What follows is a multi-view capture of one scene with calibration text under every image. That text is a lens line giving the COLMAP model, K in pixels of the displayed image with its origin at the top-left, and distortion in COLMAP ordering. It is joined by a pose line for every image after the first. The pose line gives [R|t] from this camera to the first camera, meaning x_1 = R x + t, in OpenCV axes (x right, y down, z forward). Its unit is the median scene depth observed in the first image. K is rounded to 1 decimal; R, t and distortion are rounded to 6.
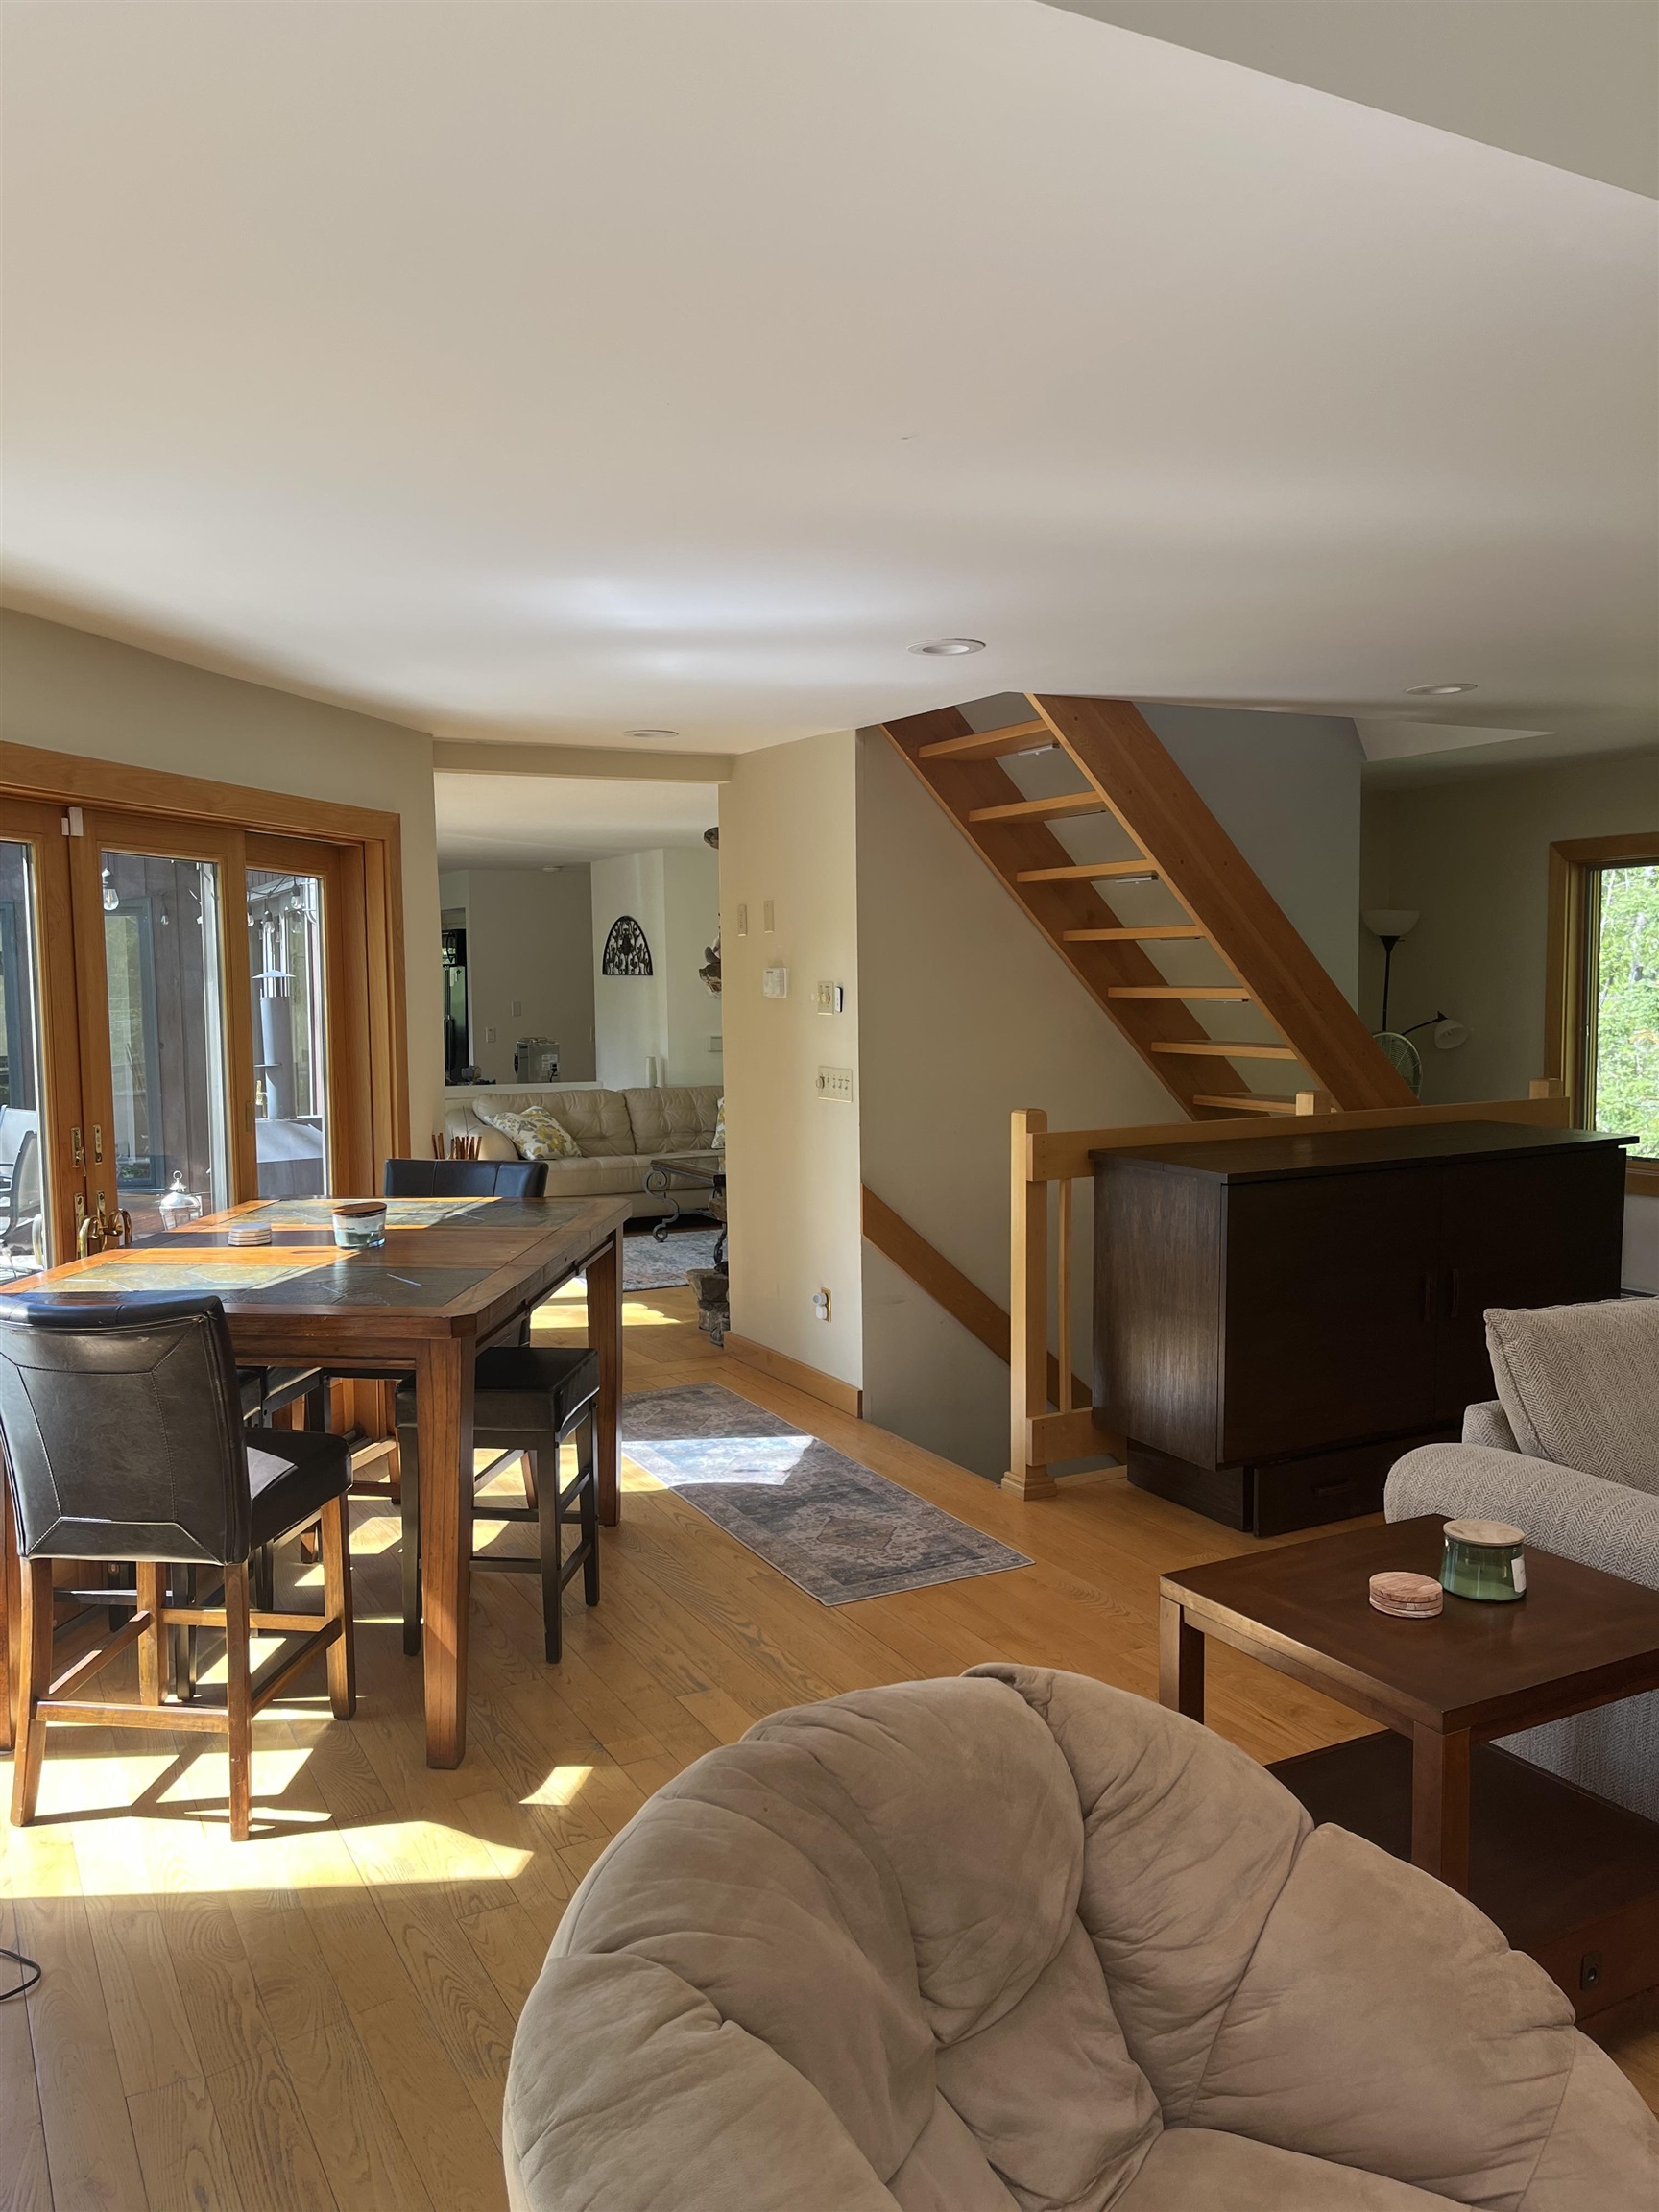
lens RADIAL K [[1672.6, 0, 825.6], [0, 1672.6, 1115.7], [0, 0, 1]] dist [0.072205, -0.094973]
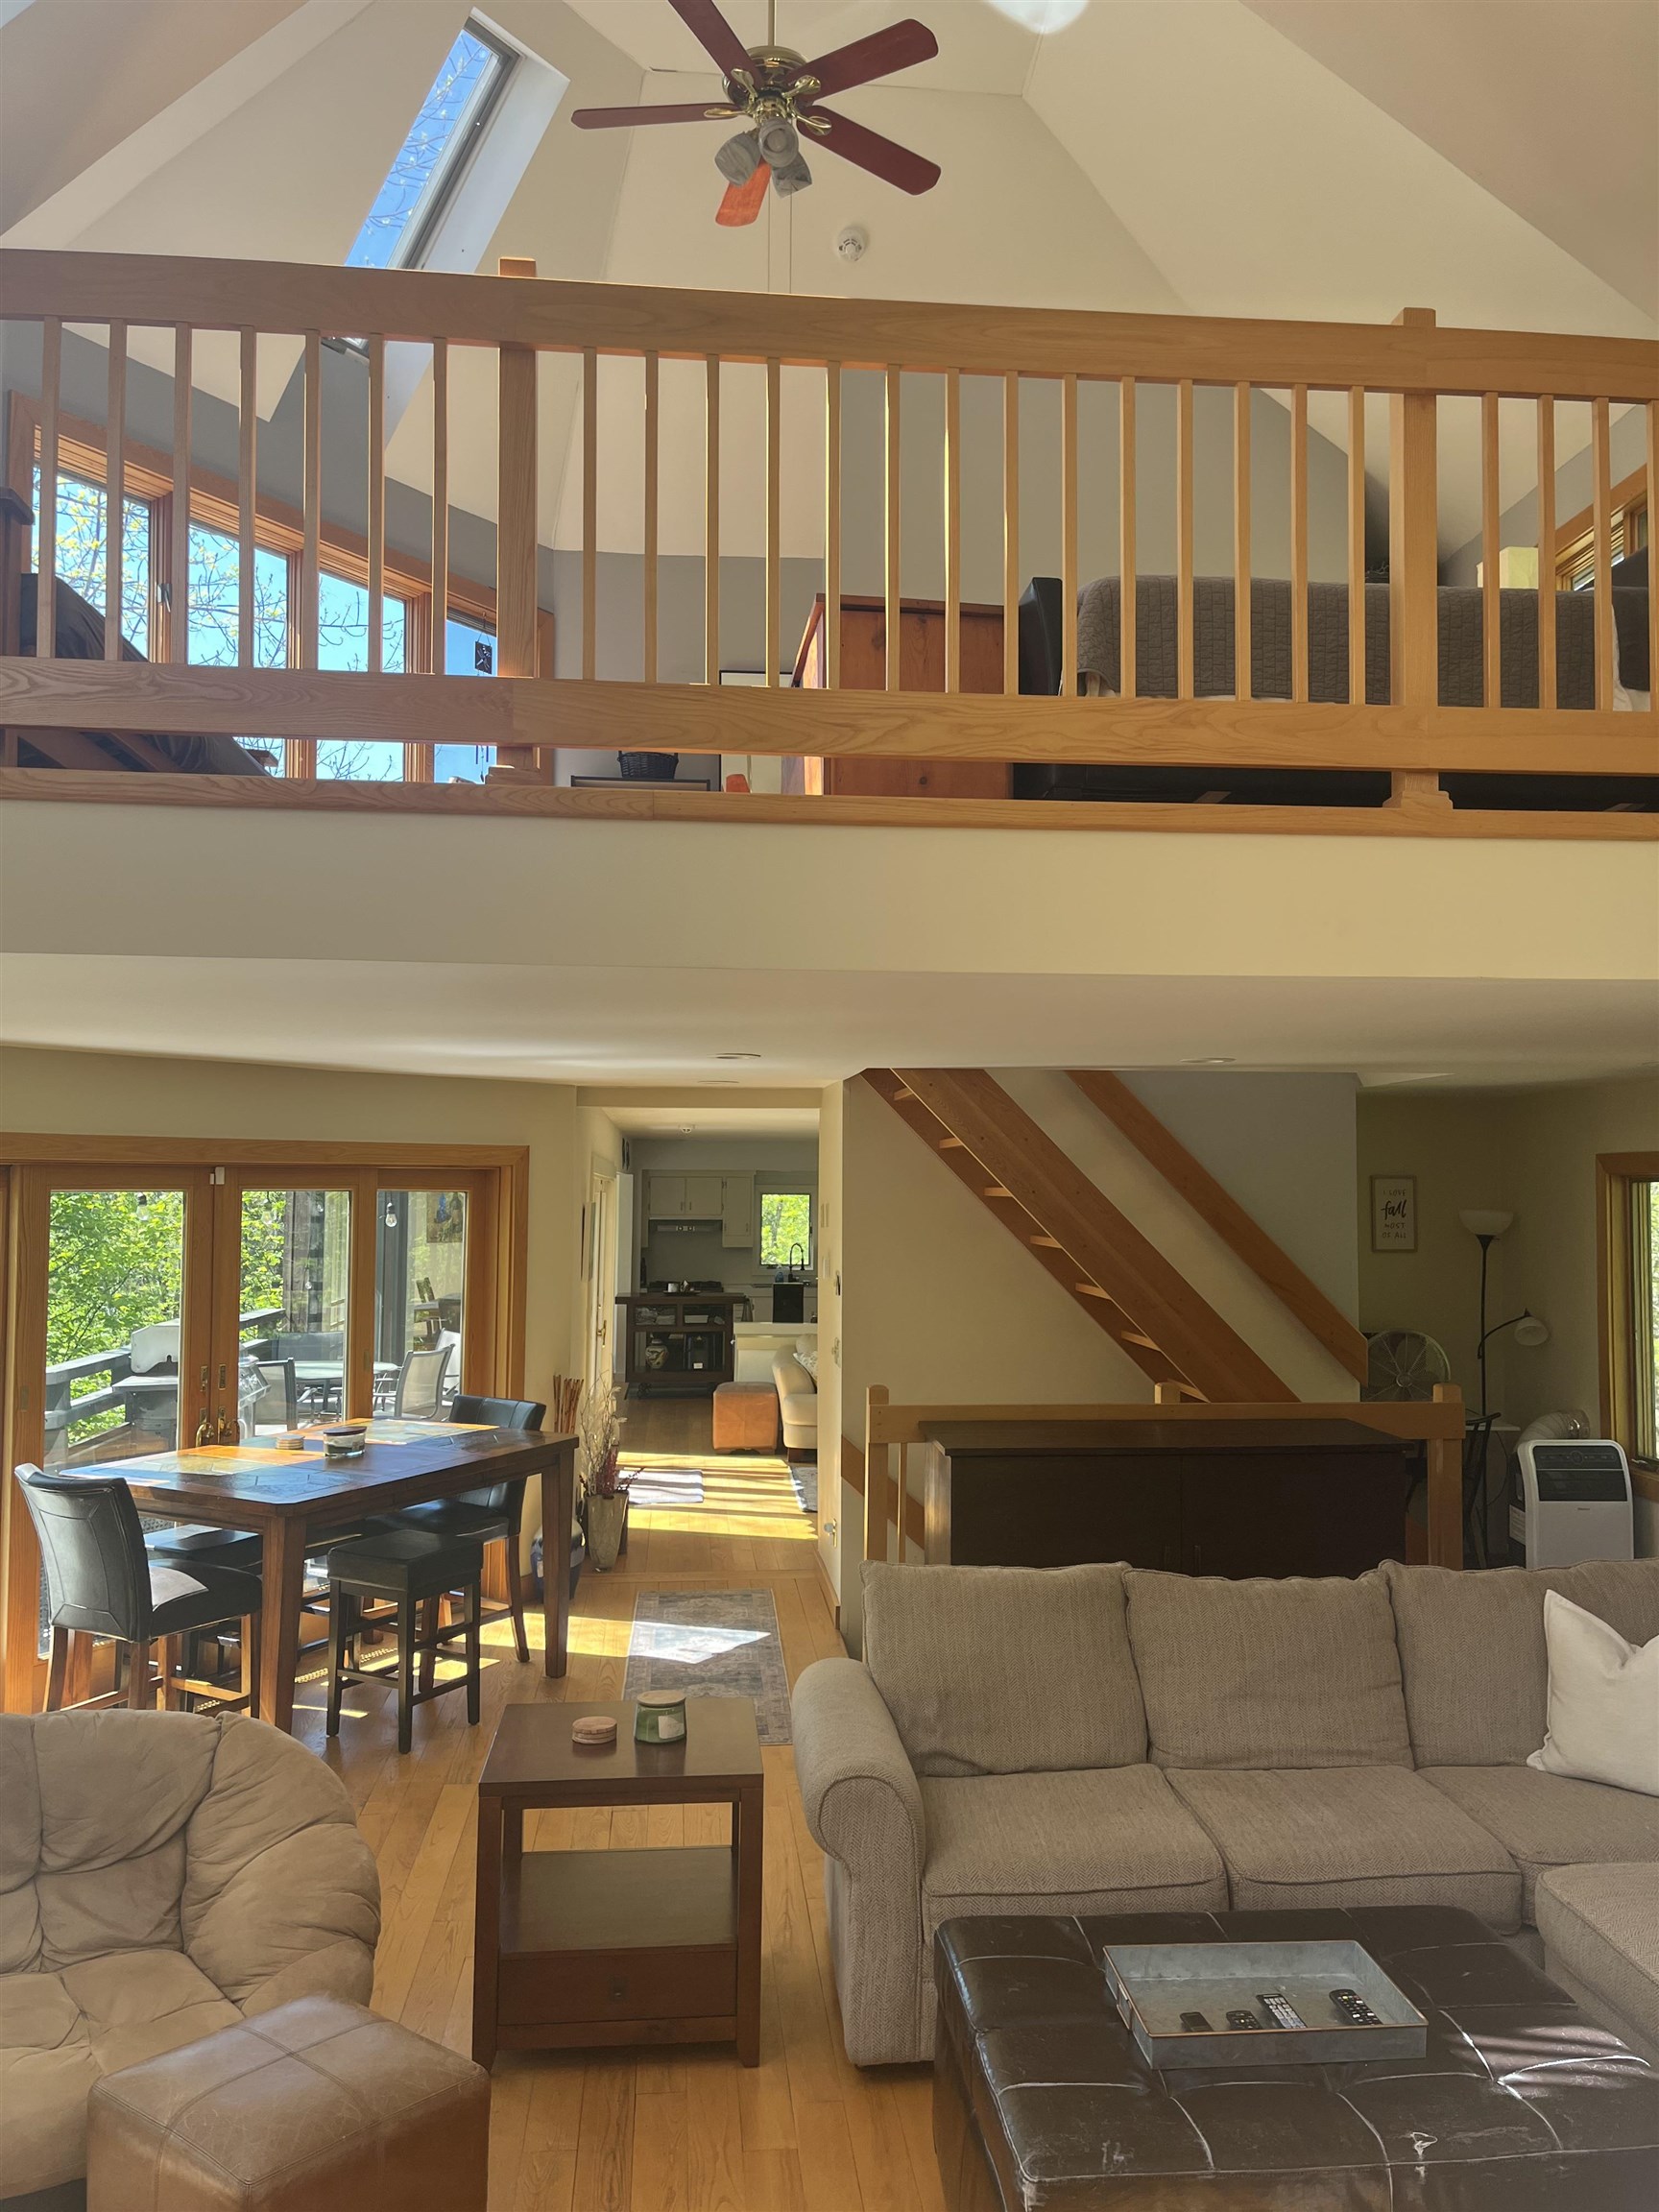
lens RADIAL K [[1672.6, 0, 845.9], [0, 1672.6, 1121.5], [0, 0, 1]] dist [0.072205, -0.094973]
pose [[0.924229, 0.001571, -0.381836, 0.289173], [-0.049985, 0.991884, -0.116907, -0.026167], [0.378553, 0.127135, 0.916806, -0.104047]]
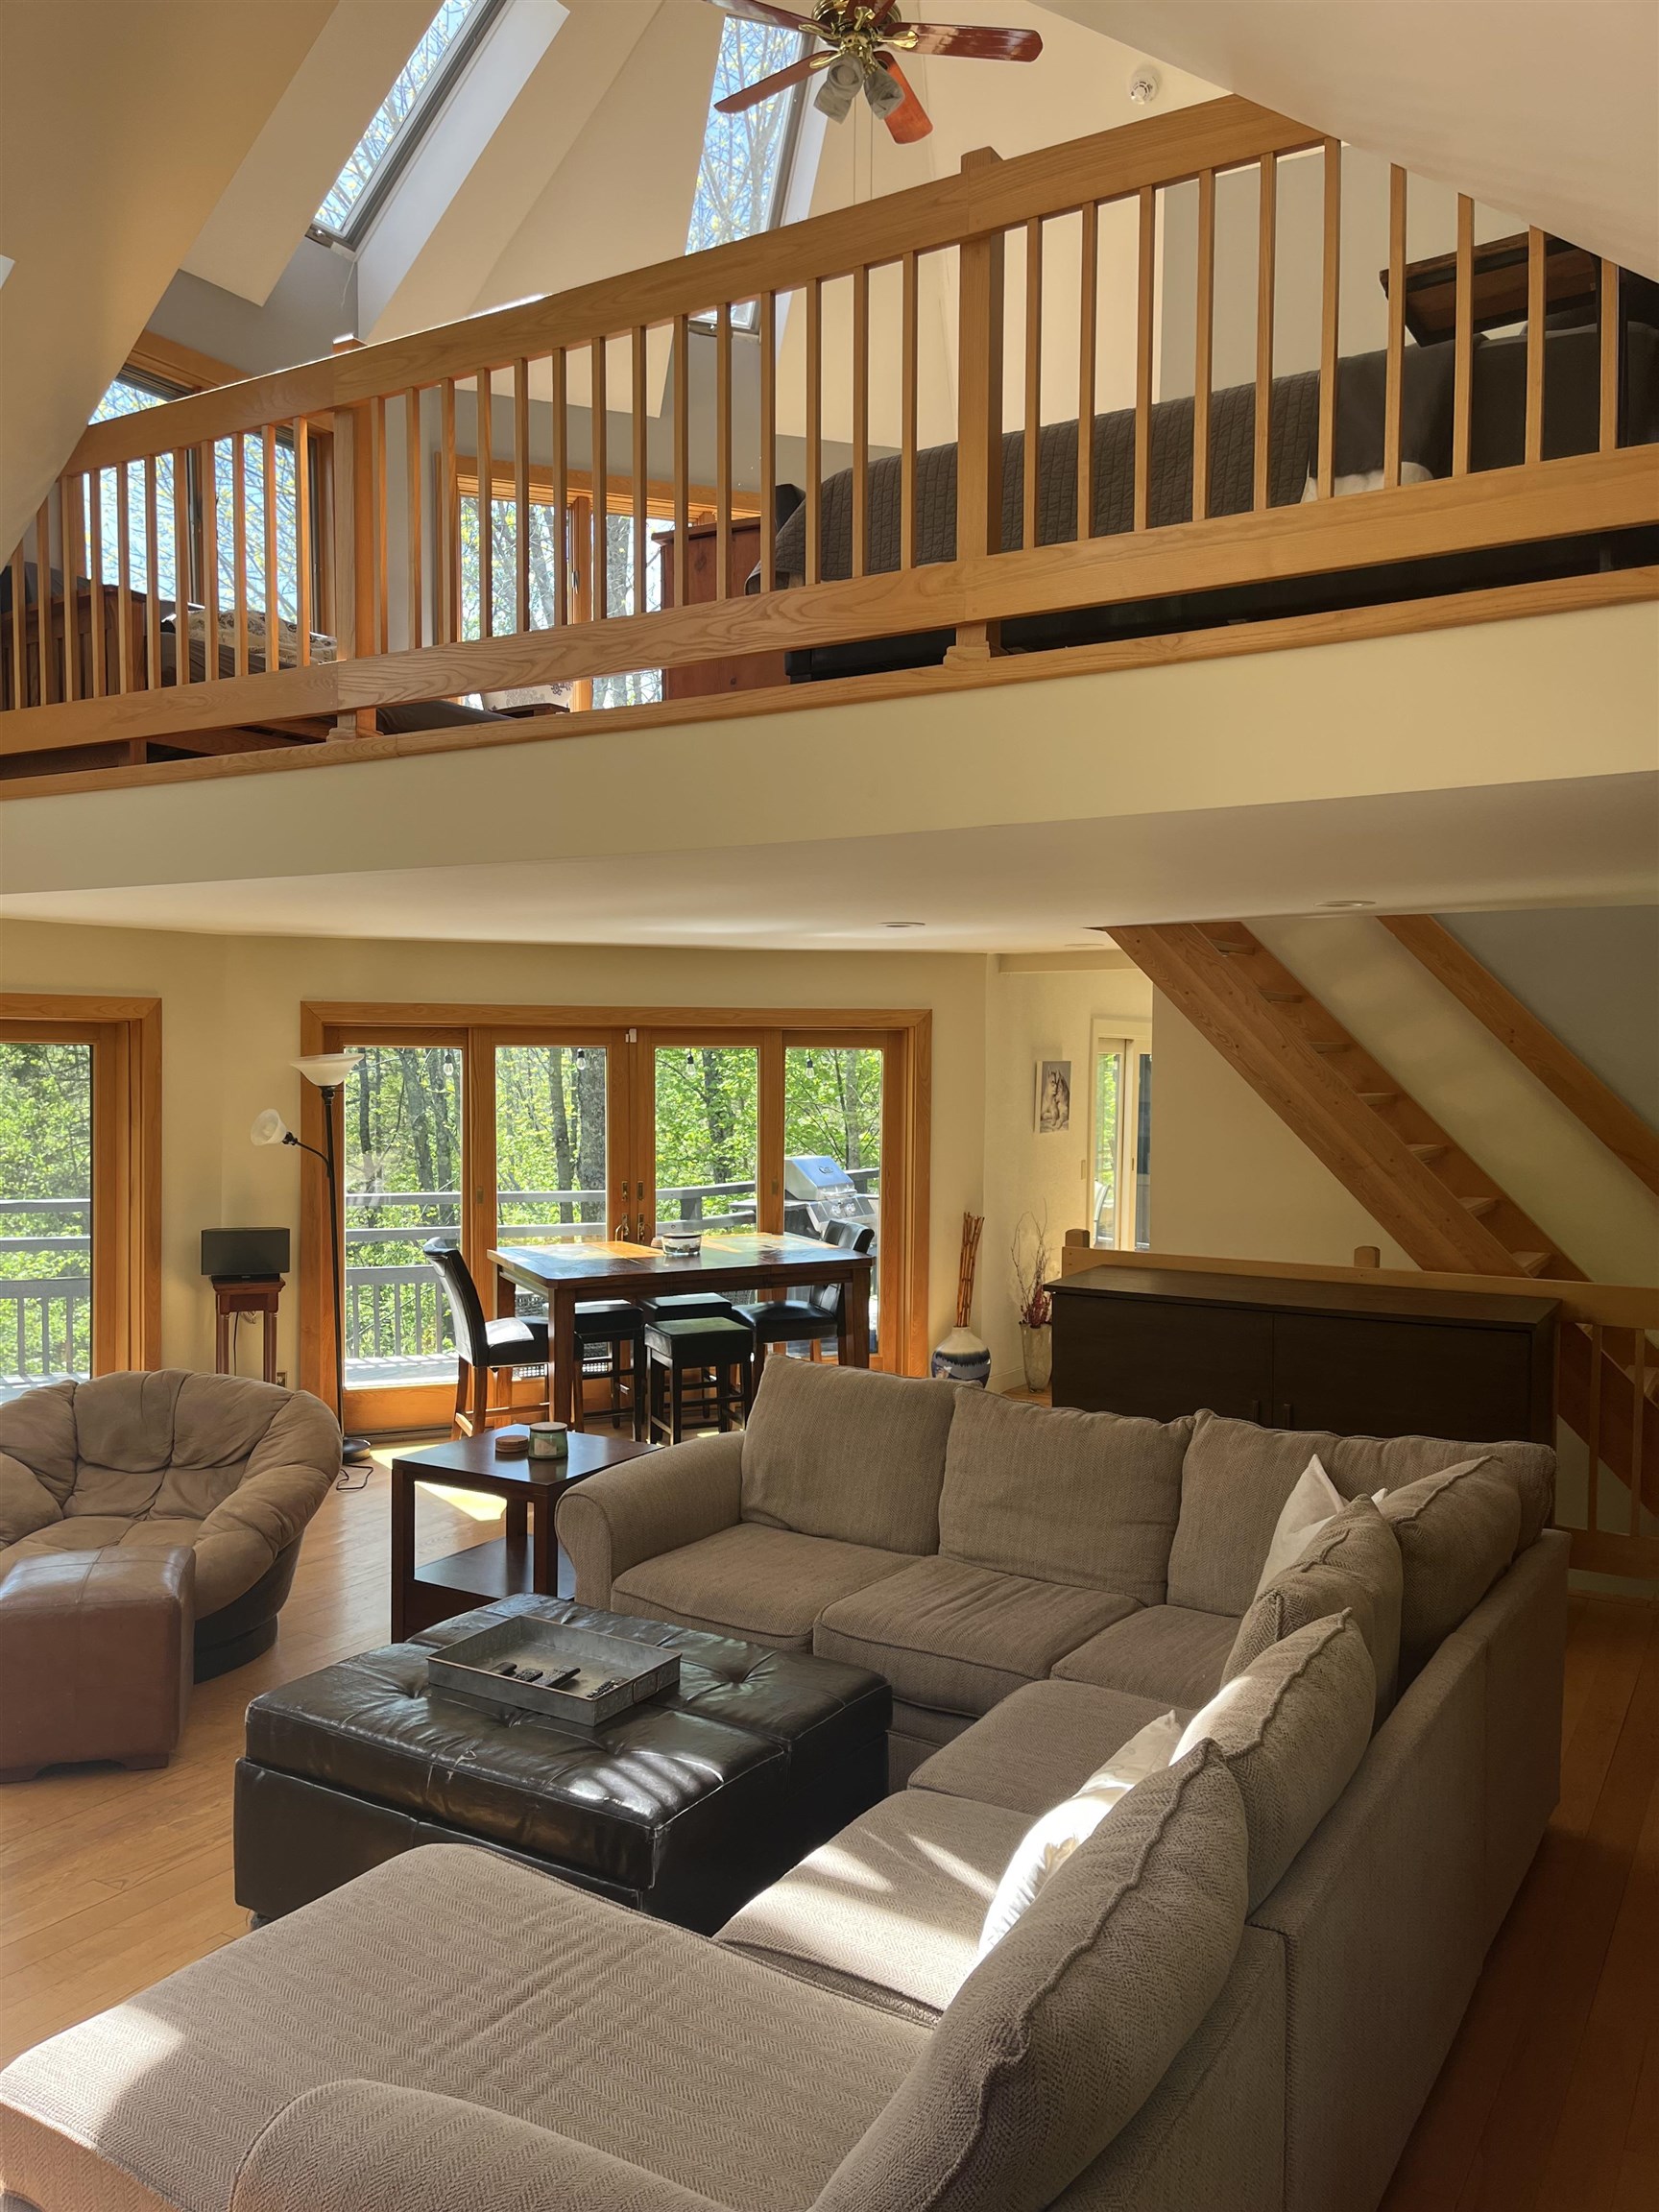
lens RADIAL K [[1672.6, 0, 826.6], [0, 1672.6, 1128.7], [0, 0, 1]] dist [0.072205, -0.094973]
pose [[0.514370, 0.053883, -0.855874, 0.576382], [-0.086723, 0.996176, 0.010597, -0.040155], [0.853172, 0.068773, 0.517076, 0.057020]]
